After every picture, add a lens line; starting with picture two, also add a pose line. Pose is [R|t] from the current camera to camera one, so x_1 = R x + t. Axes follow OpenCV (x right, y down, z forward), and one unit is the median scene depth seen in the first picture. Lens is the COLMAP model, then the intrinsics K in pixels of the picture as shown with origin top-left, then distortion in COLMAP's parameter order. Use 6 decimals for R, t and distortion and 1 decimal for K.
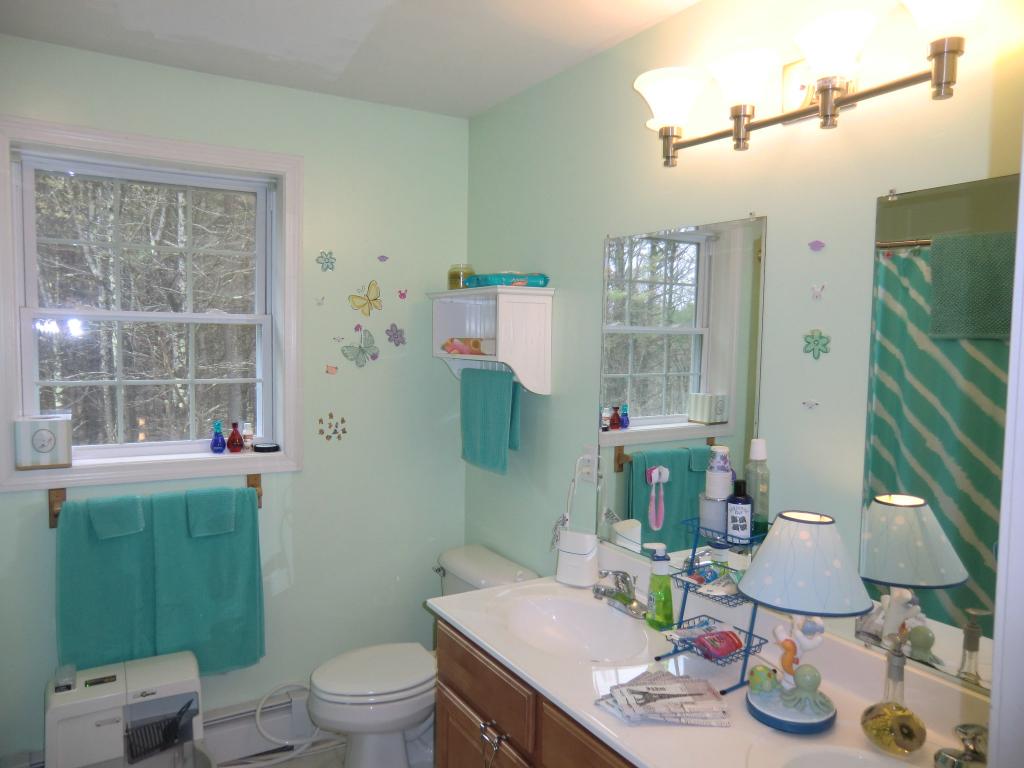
lens RADIAL K [[736.5, 0, 503.5], [0, 736.5, 390.8], [0, 0, 1]] dist [-0.093281, 0.107310]
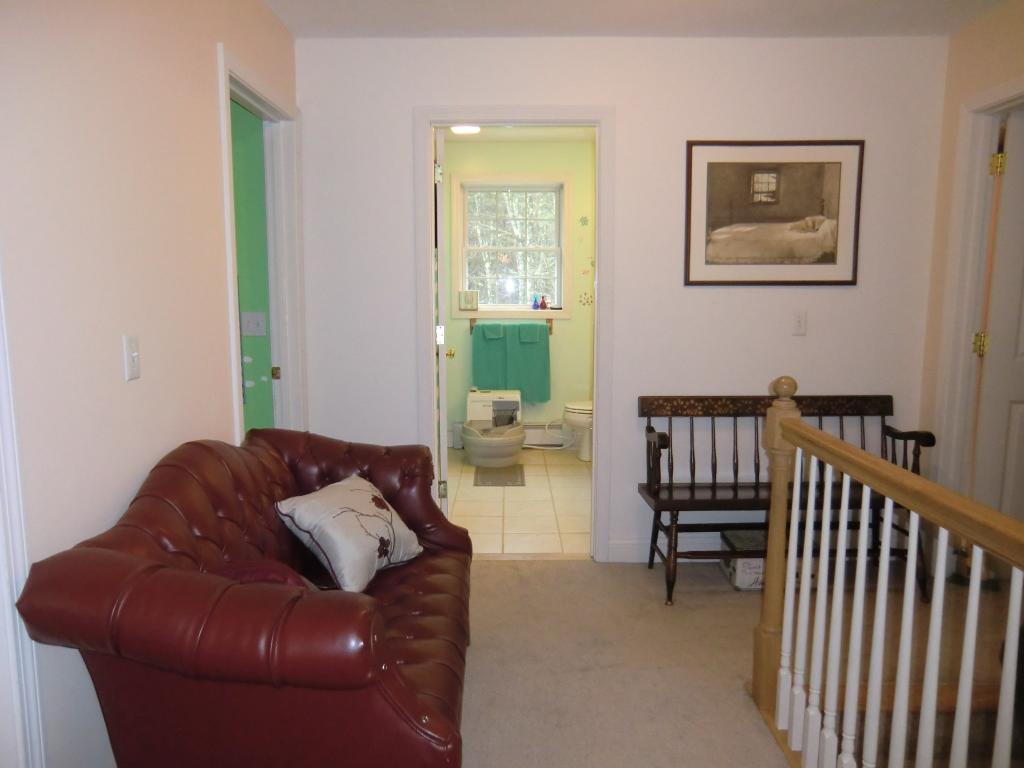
lens RADIAL K [[736.5, 0, 511.4], [0, 736.5, 378.1], [0, 0, 1]] dist [-0.093281, 0.107310]
pose [[0.861761, 0.046168, -0.505209, 0.707900], [-0.022044, 0.998318, 0.053629, 0.177964], [0.506835, -0.035079, 0.861329, -1.013682]]
